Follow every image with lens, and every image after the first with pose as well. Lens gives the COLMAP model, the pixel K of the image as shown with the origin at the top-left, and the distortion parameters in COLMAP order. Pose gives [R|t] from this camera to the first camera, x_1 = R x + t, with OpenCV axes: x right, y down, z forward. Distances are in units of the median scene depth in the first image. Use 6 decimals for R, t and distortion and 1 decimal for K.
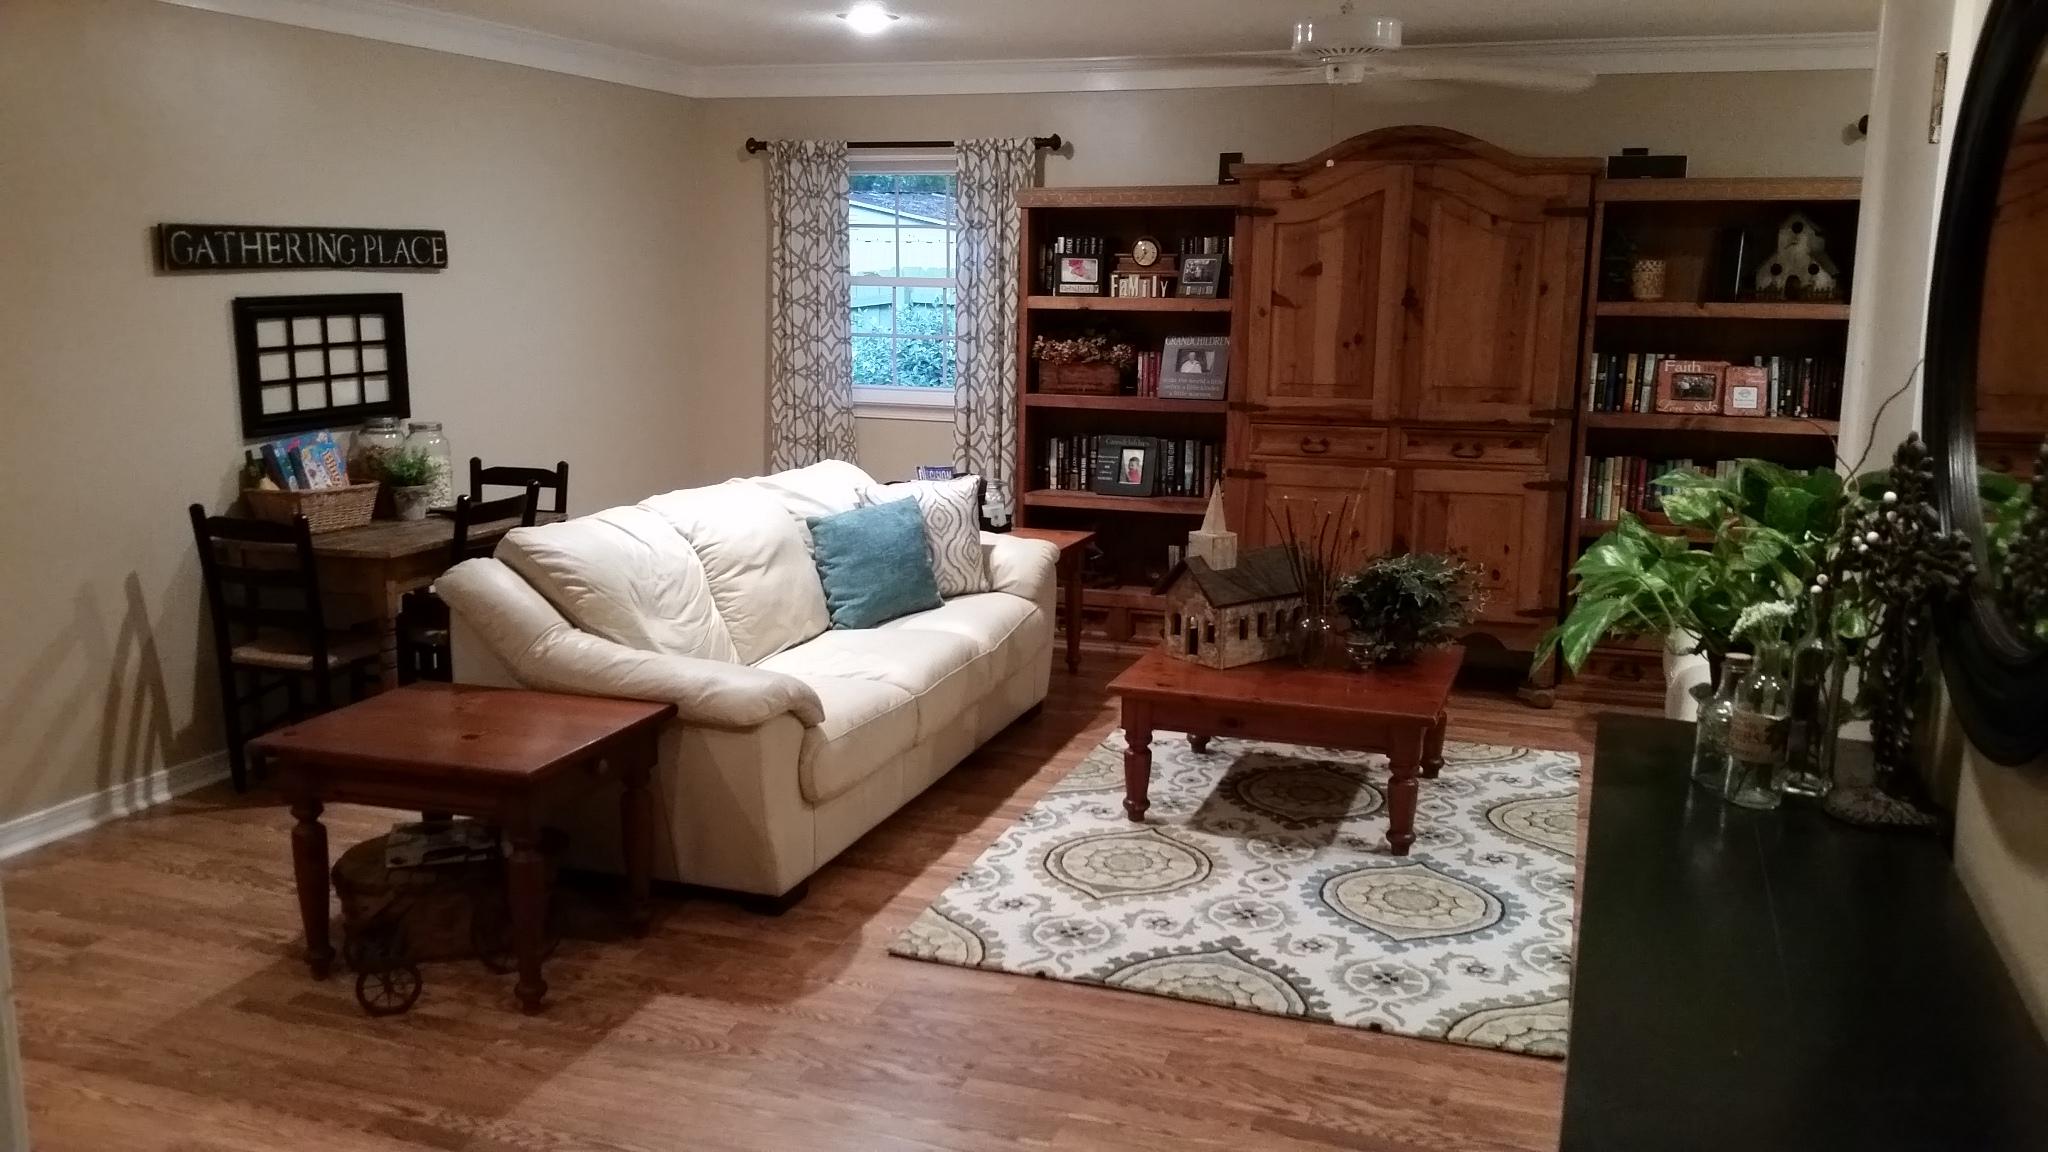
lens RADIAL K [[1689.9, 0, 1006.6], [0, 1689.9, 596.1], [0, 0, 1]] dist [0.109631, -0.220654]
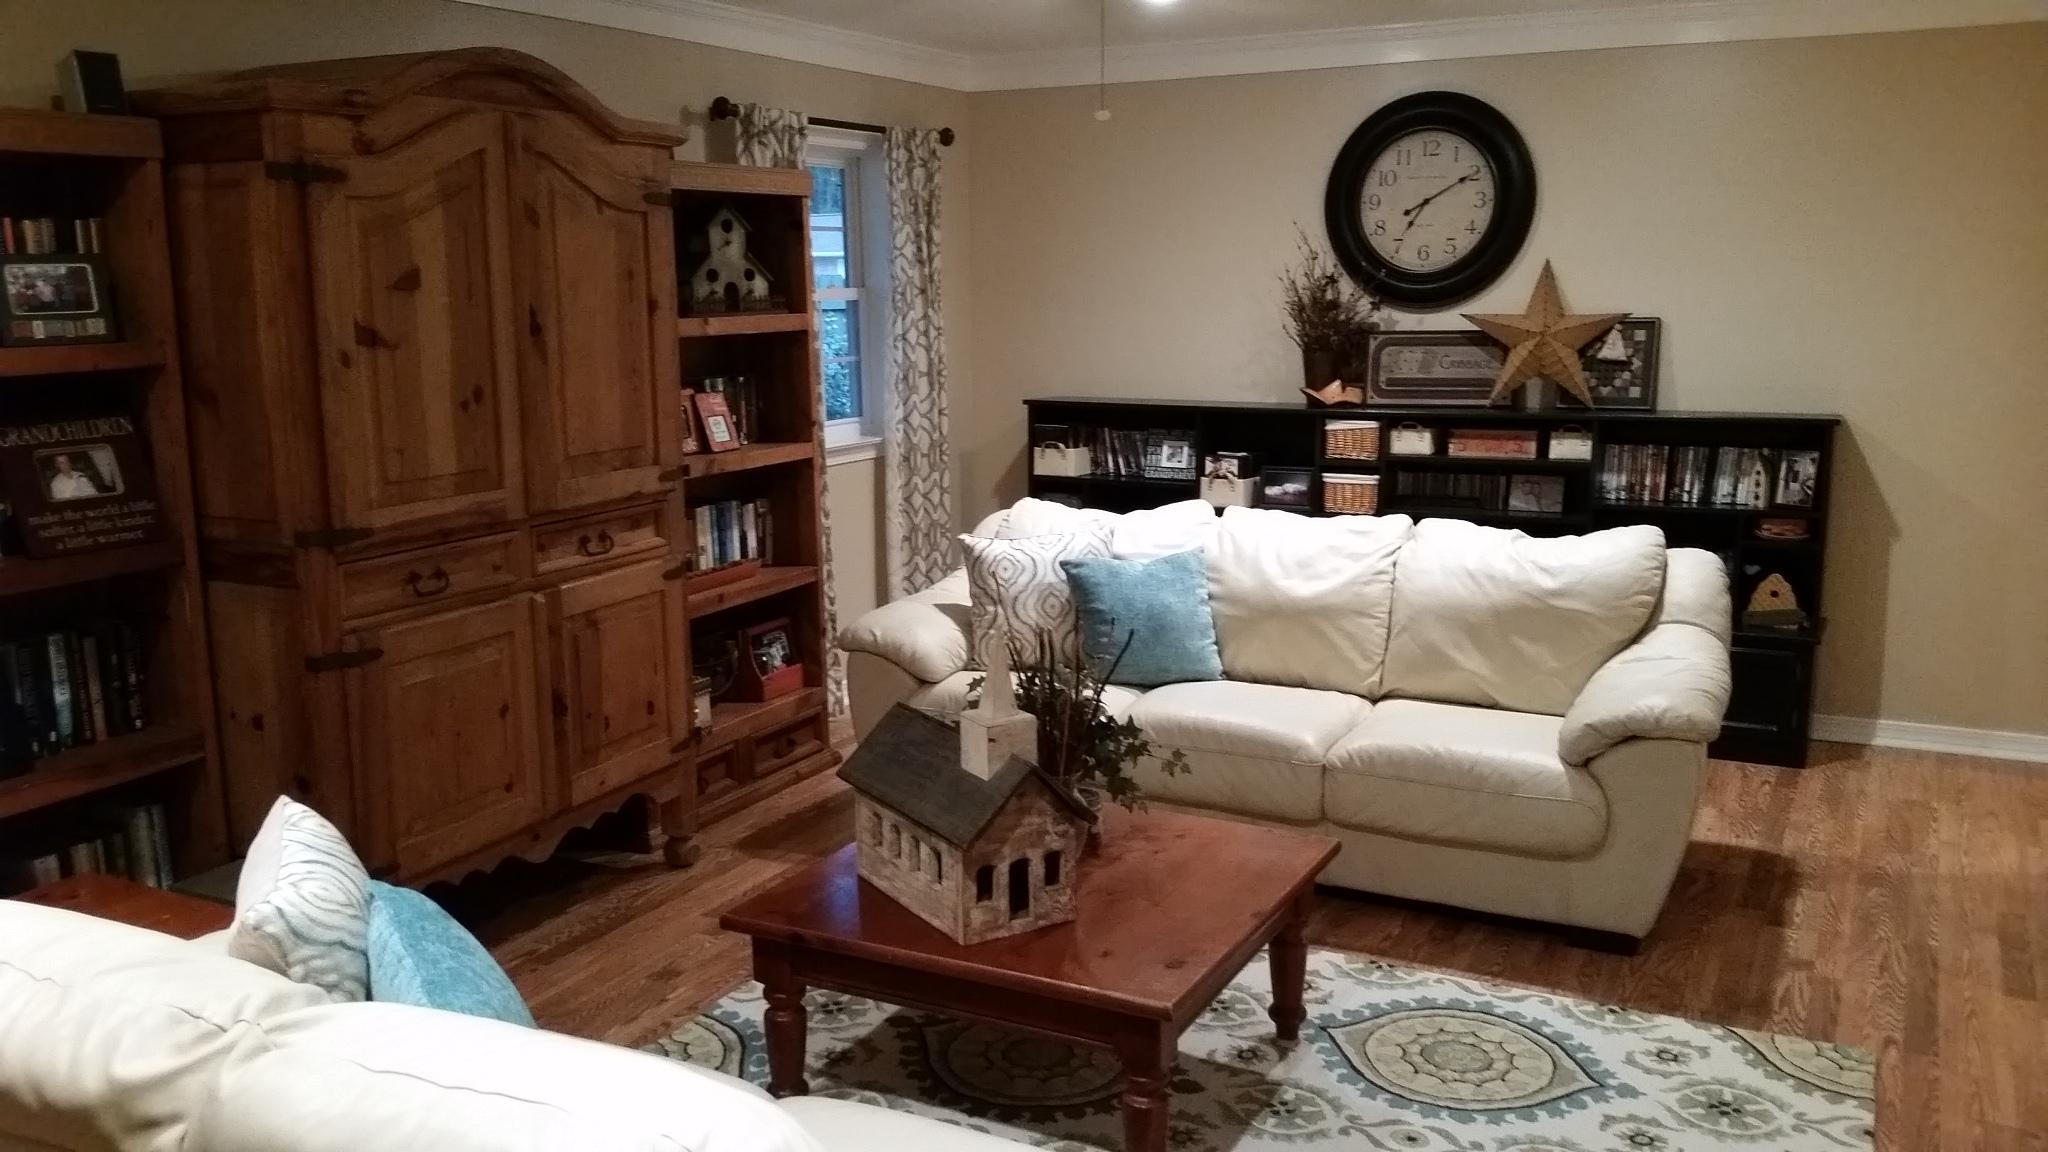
lens RADIAL K [[1689.9, 0, 1097.4], [0, 1689.9, 587.0], [0, 0, 1]] dist [0.109631, -0.220654]
pose [[0.112572, -0.193276, 0.974665, -0.377606], [0.191296, 0.966766, 0.169615, -0.147923], [-0.975056, 0.167355, 0.145804, 0.717723]]
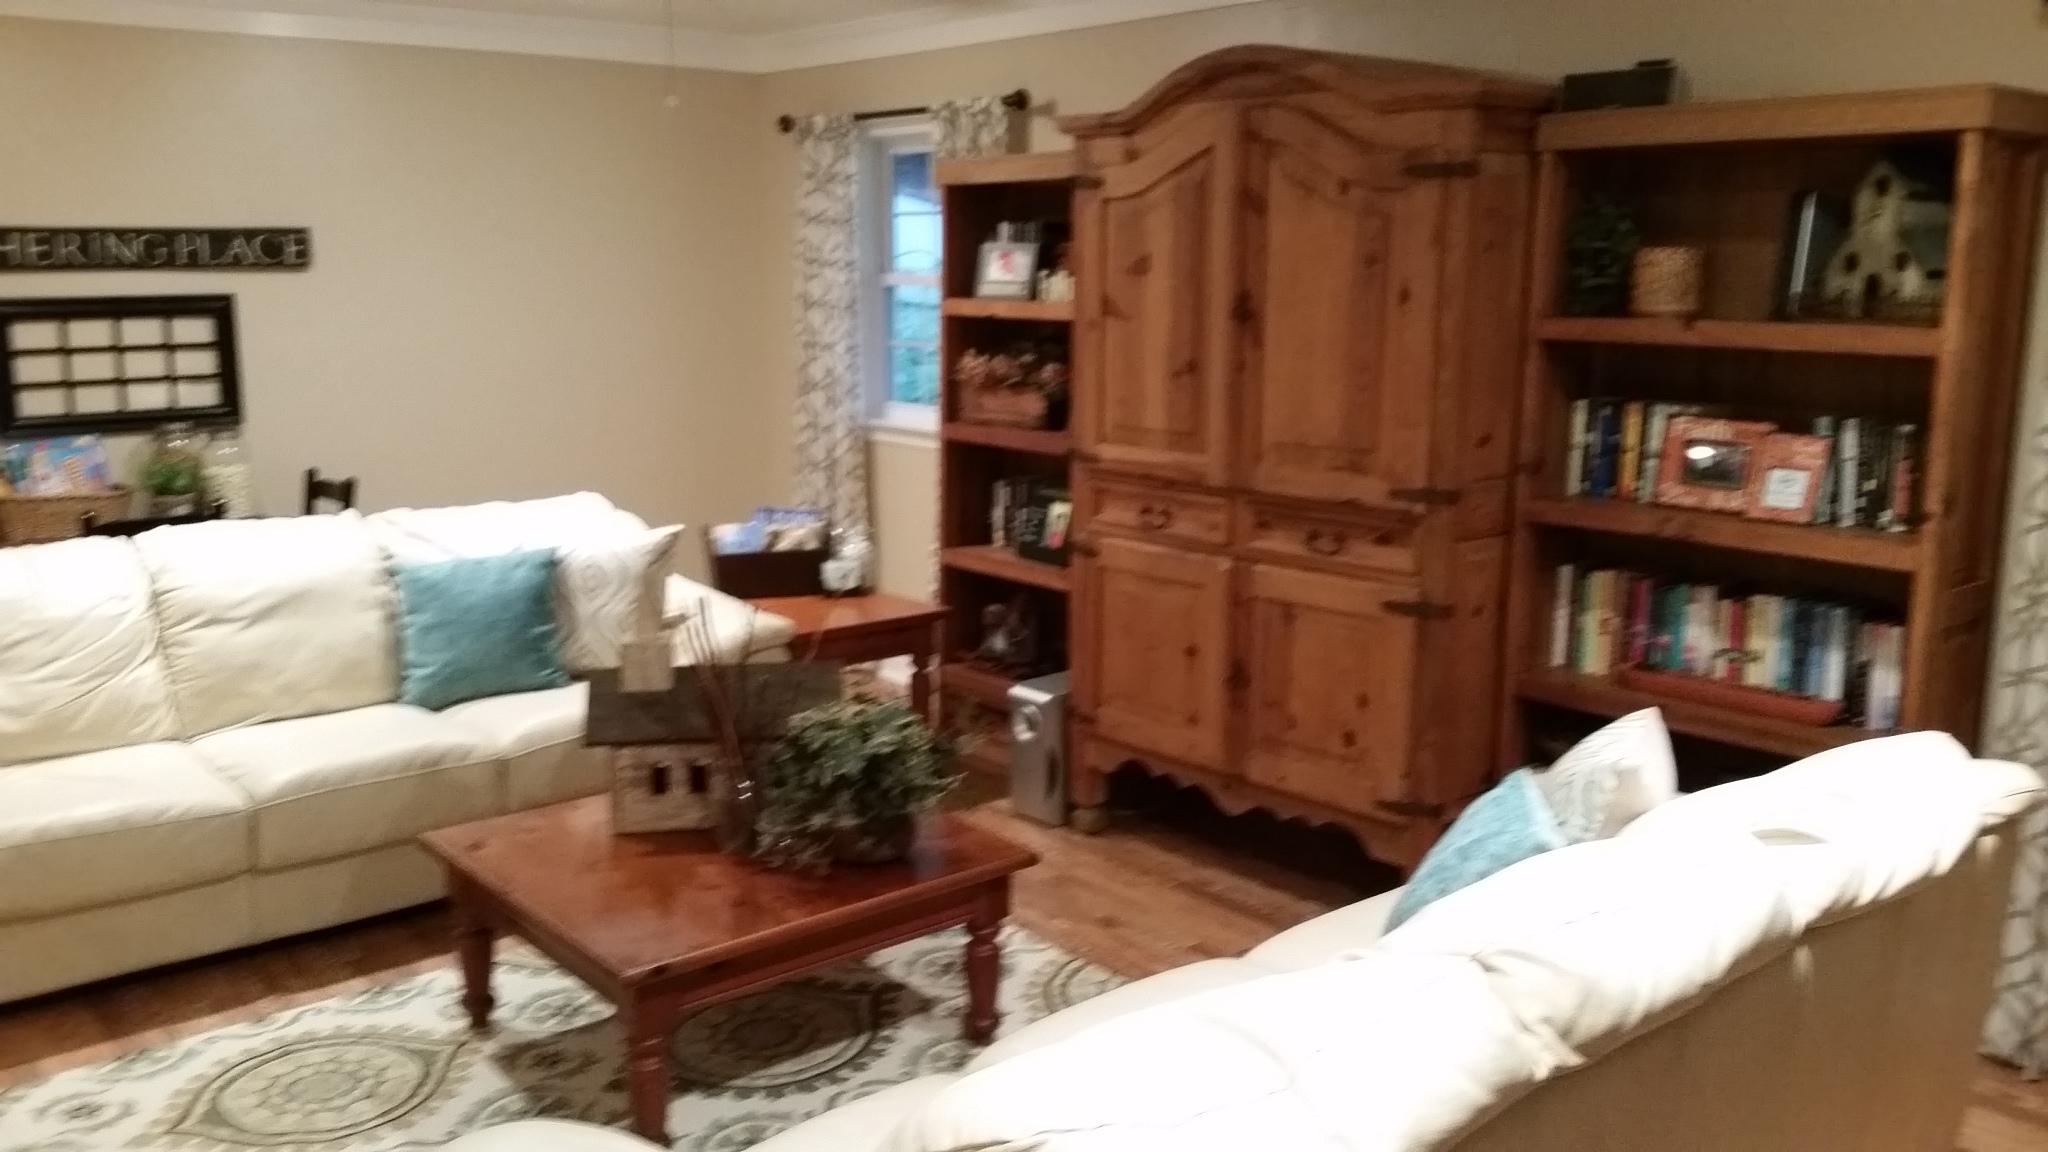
lens RADIAL K [[1689.9, 0, 1034.5], [0, 1689.9, 582.2], [0, 0, 1]] dist [0.109631, -0.220654]
pose [[0.855966, 0.090076, -0.509125, 0.513364], [-0.092306, 0.995510, 0.020939, -0.074936], [0.508725, 0.029072, 0.860438, 0.392717]]
